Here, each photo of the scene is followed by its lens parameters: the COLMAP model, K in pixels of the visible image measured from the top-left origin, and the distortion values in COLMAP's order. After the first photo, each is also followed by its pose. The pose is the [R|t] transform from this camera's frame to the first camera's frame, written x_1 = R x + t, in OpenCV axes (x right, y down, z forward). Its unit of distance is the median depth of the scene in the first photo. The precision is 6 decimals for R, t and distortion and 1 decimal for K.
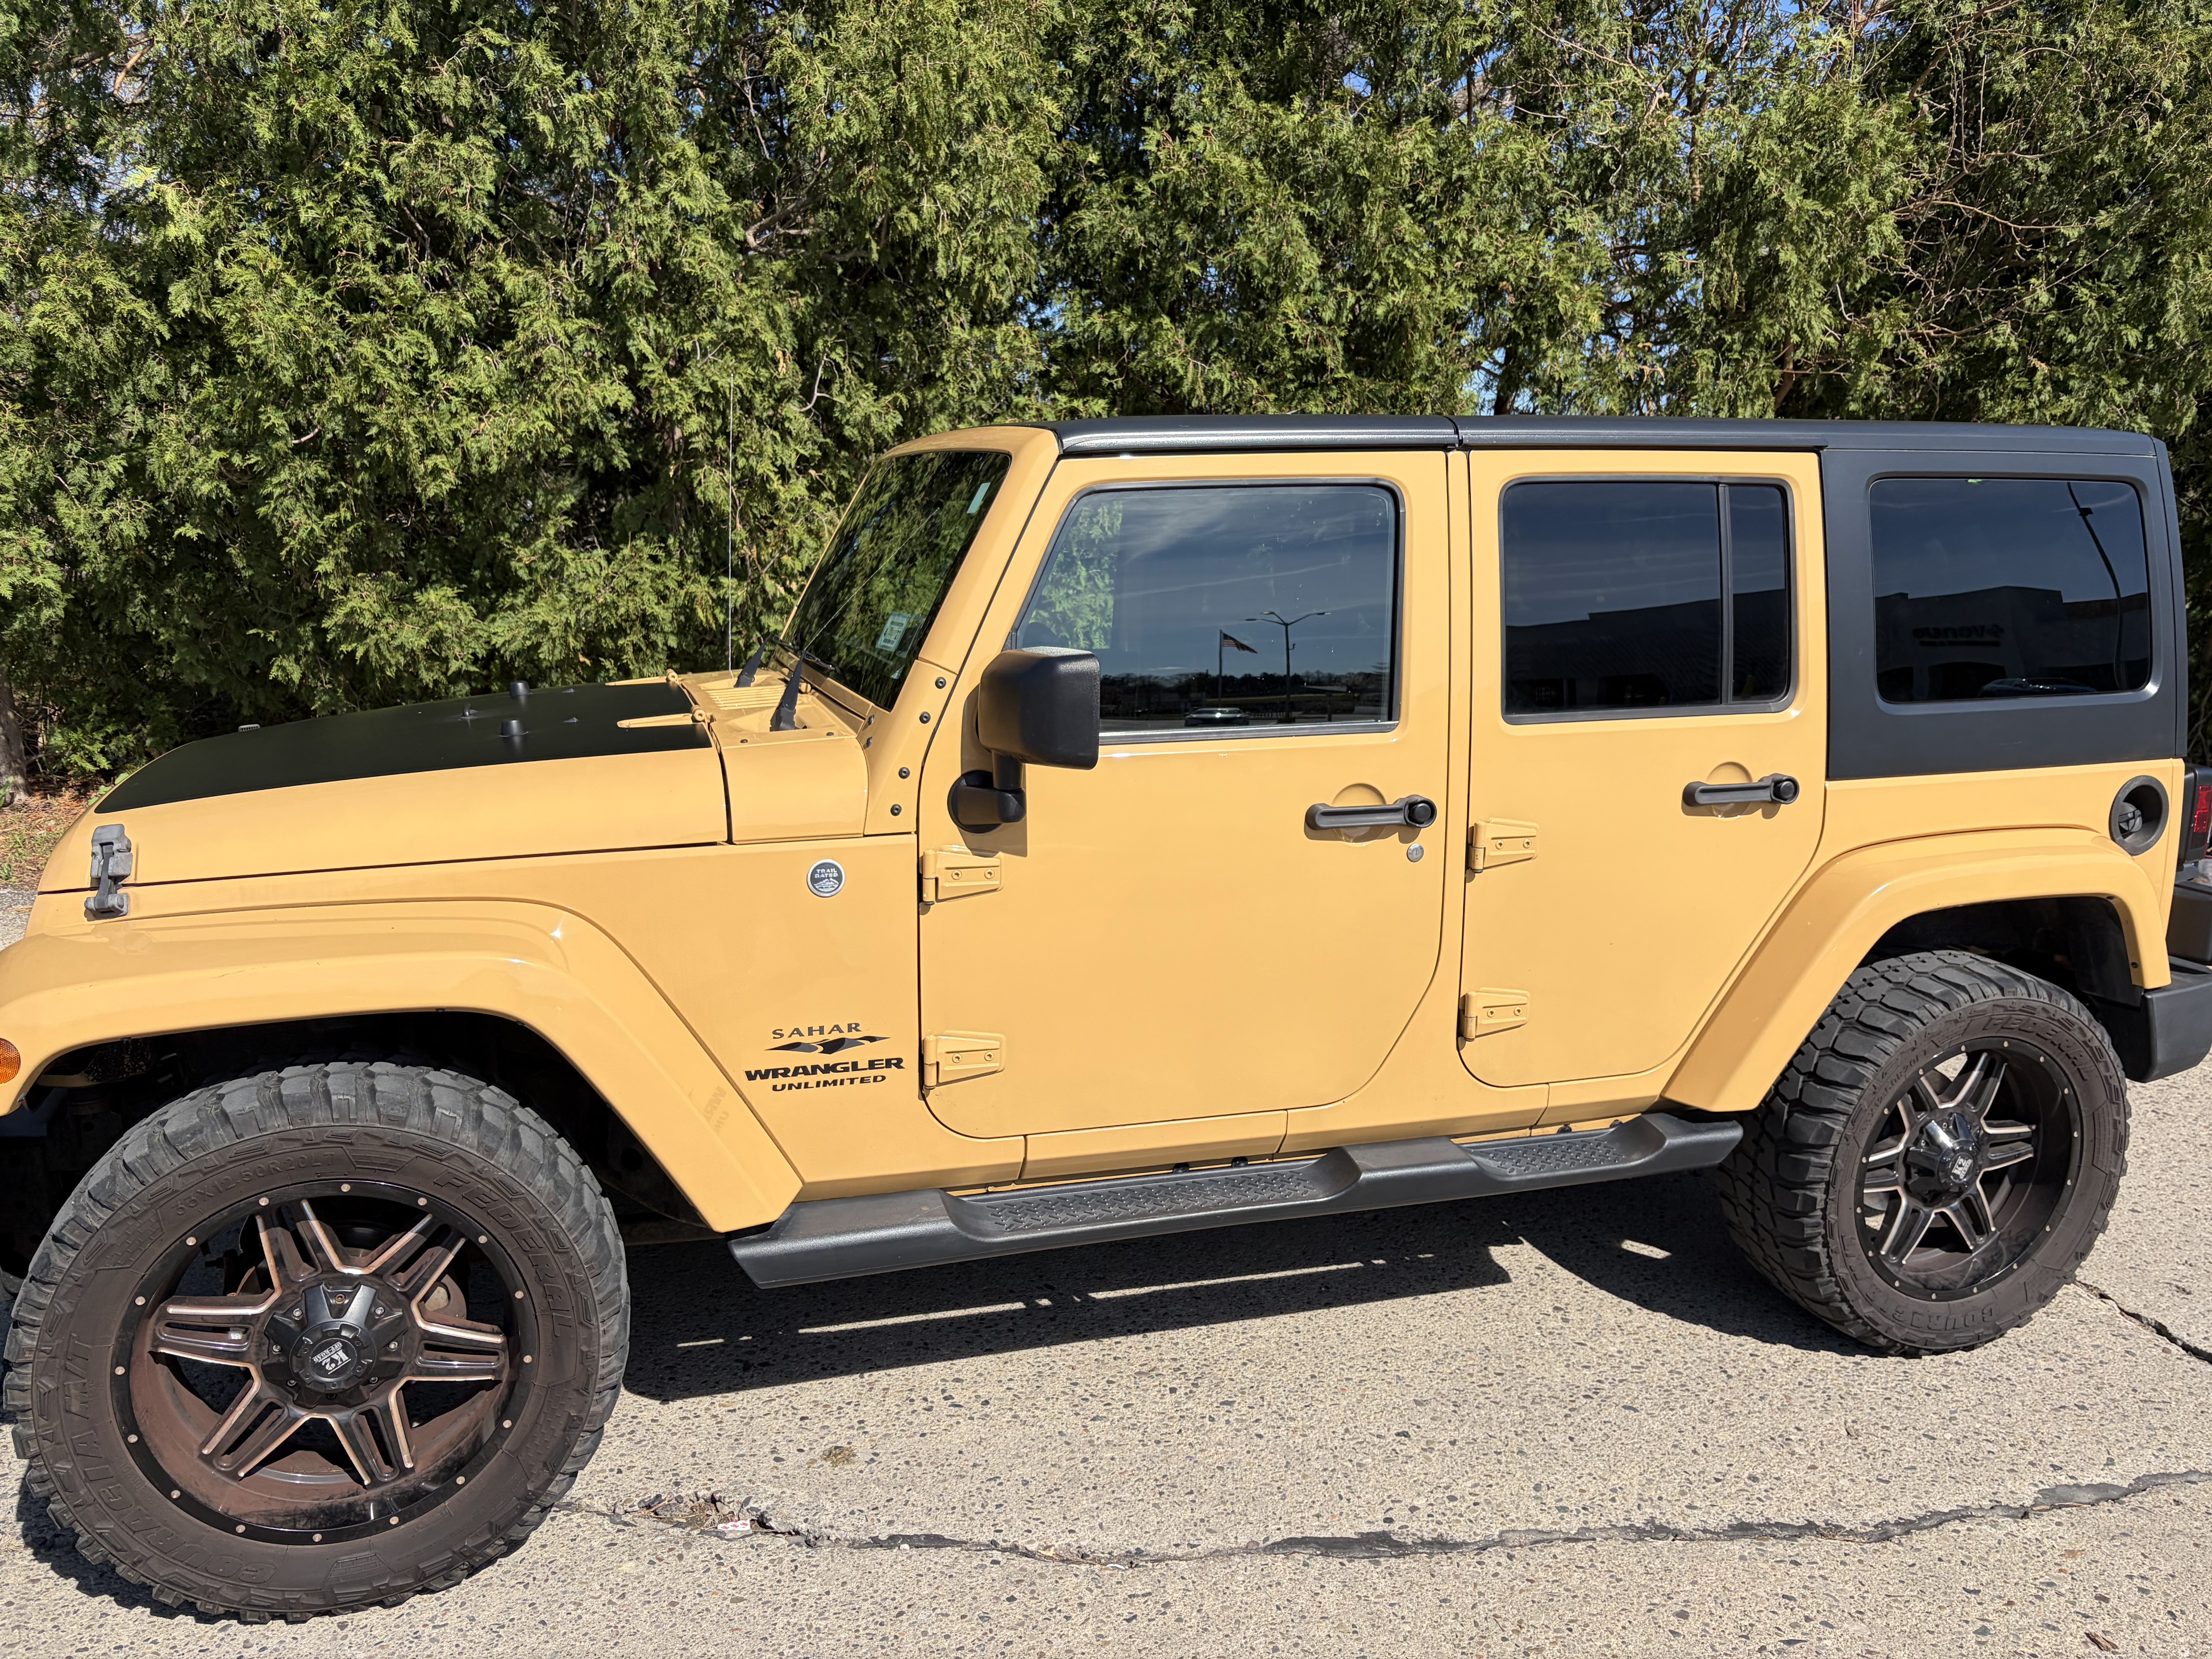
lens RADIAL K [[1665.4, 0, 1107.2], [0, 1665.4, 828.8], [0, 0, 1]] dist [0.024871, -0.013898]
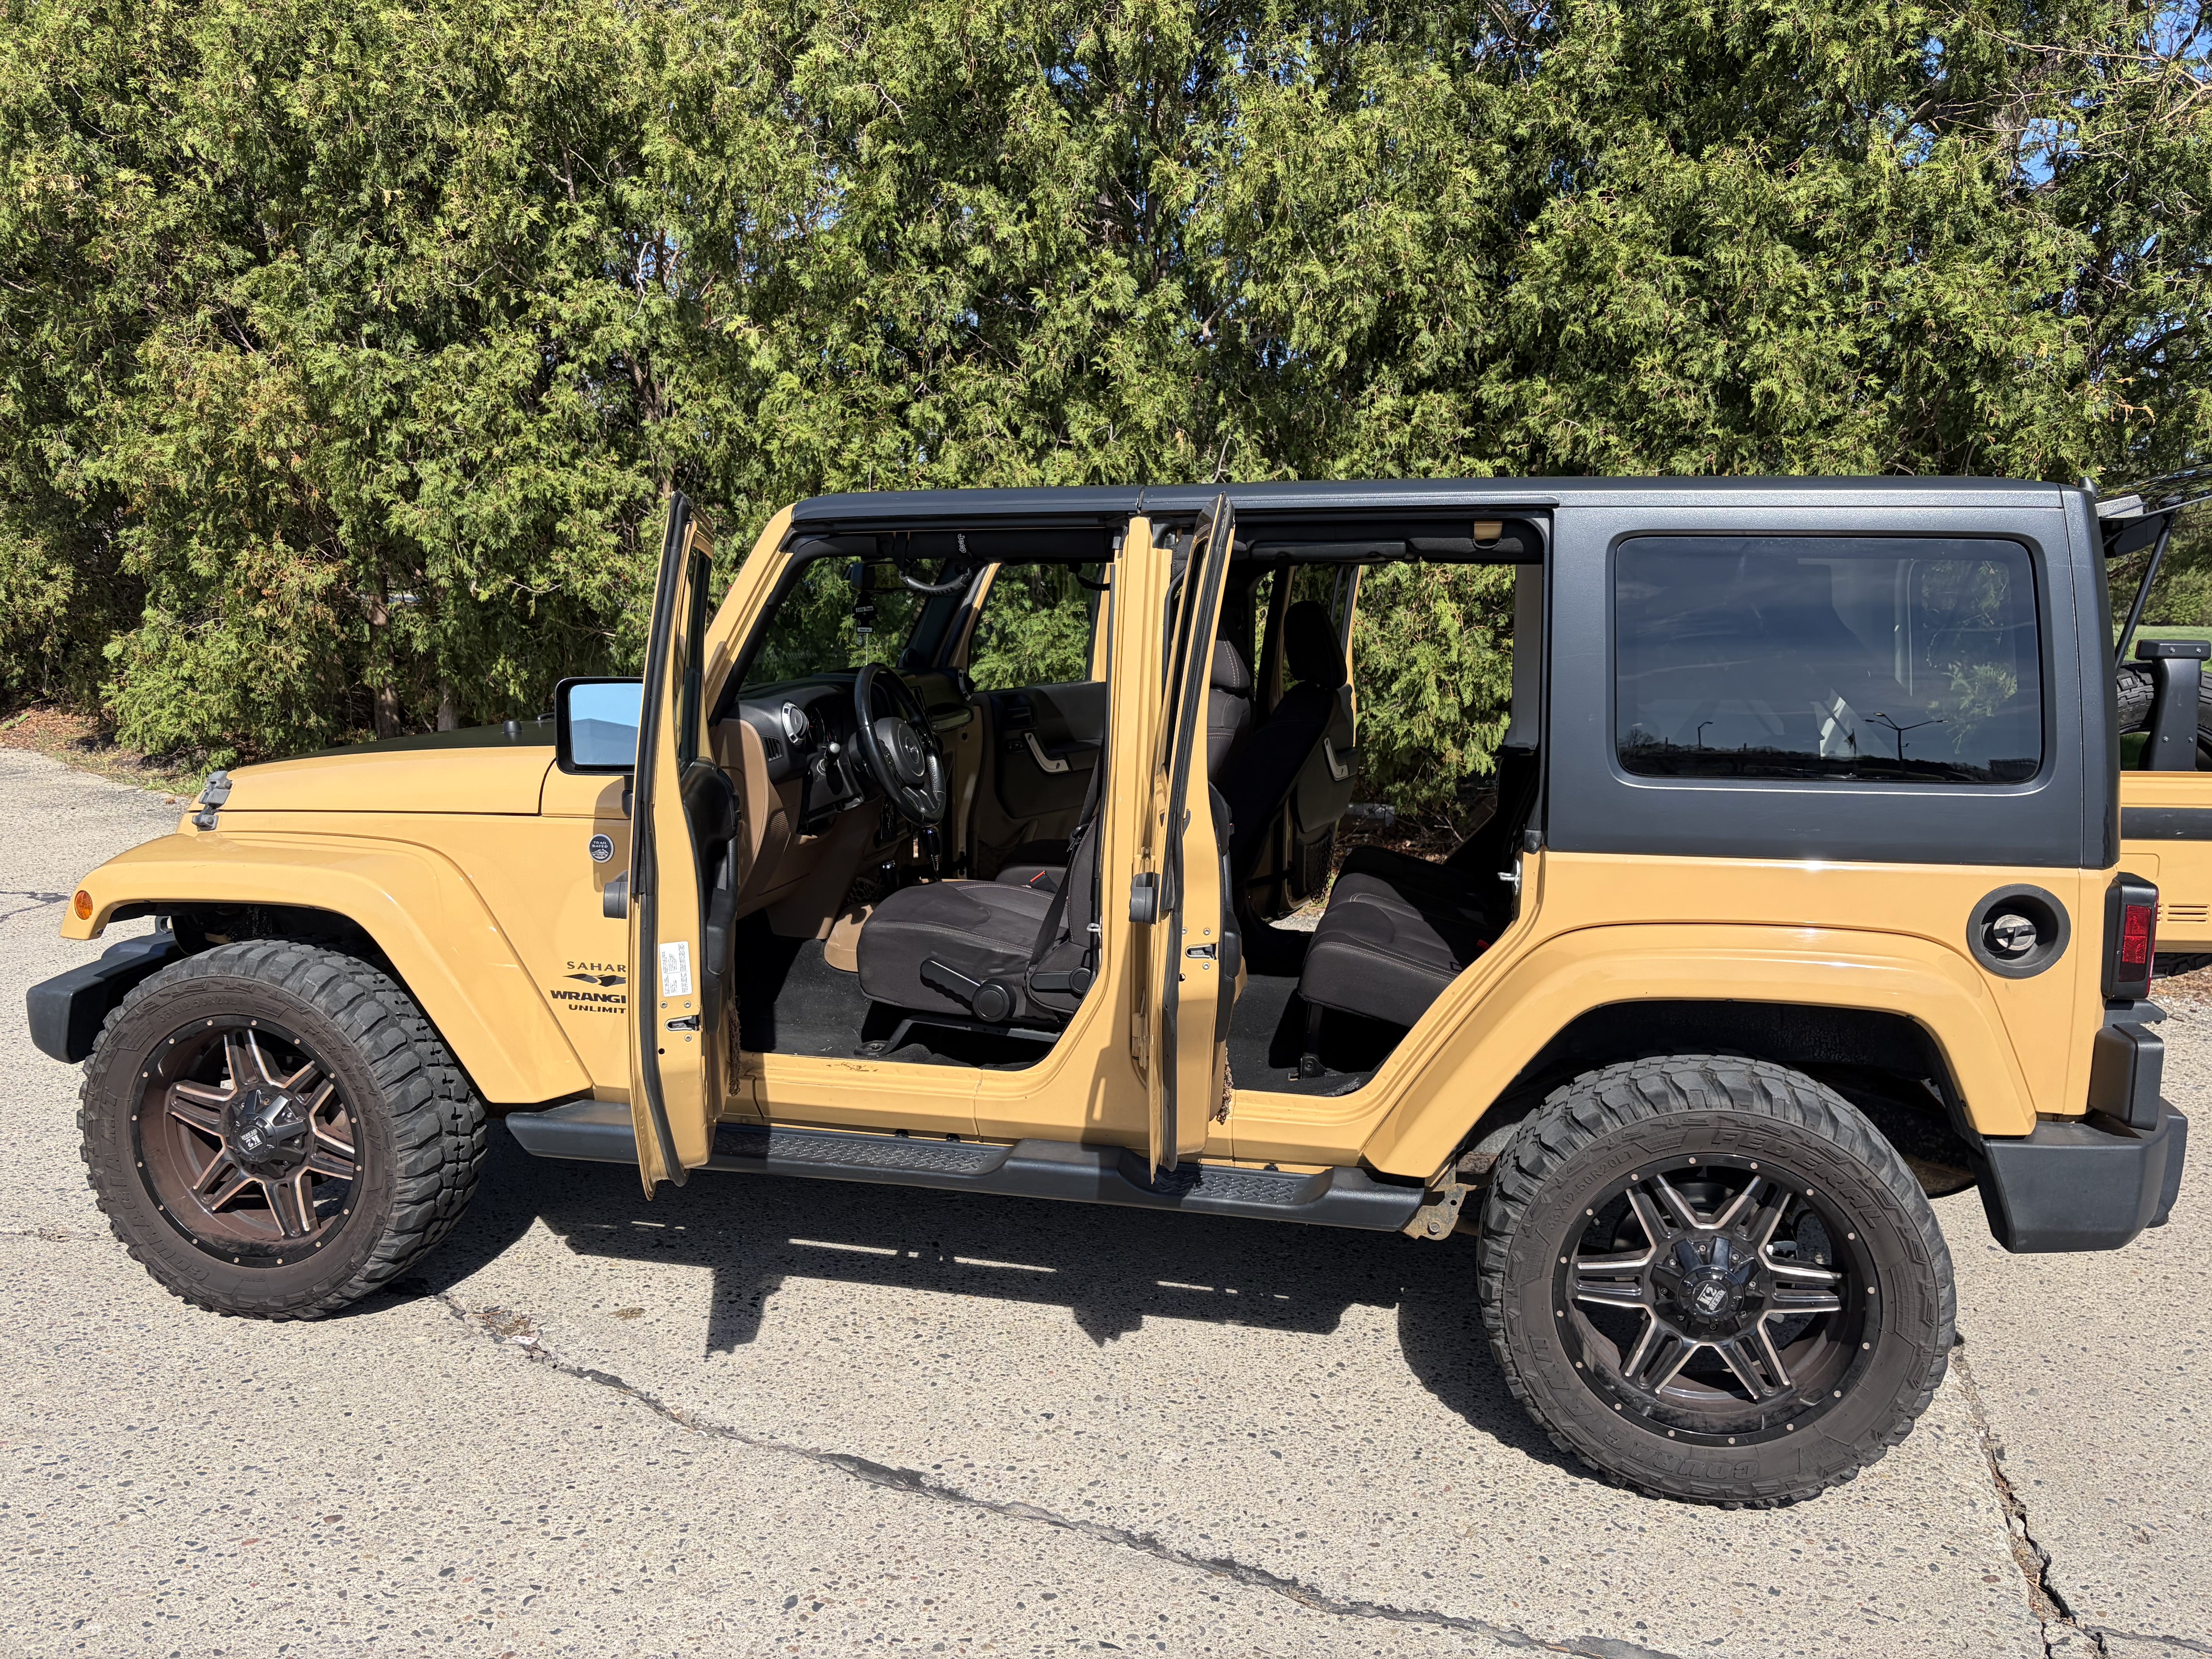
lens RADIAL K [[1665.4, 0, 1104.4], [0, 1665.4, 834.5], [0, 0, 1]] dist [0.024871, -0.013898]
pose [[0.869983, 0.077367, -0.486974, 0.769670], [-0.095659, 0.995332, -0.012764, -0.001559], [0.483713, 0.057688, 0.873323, 0.057841]]
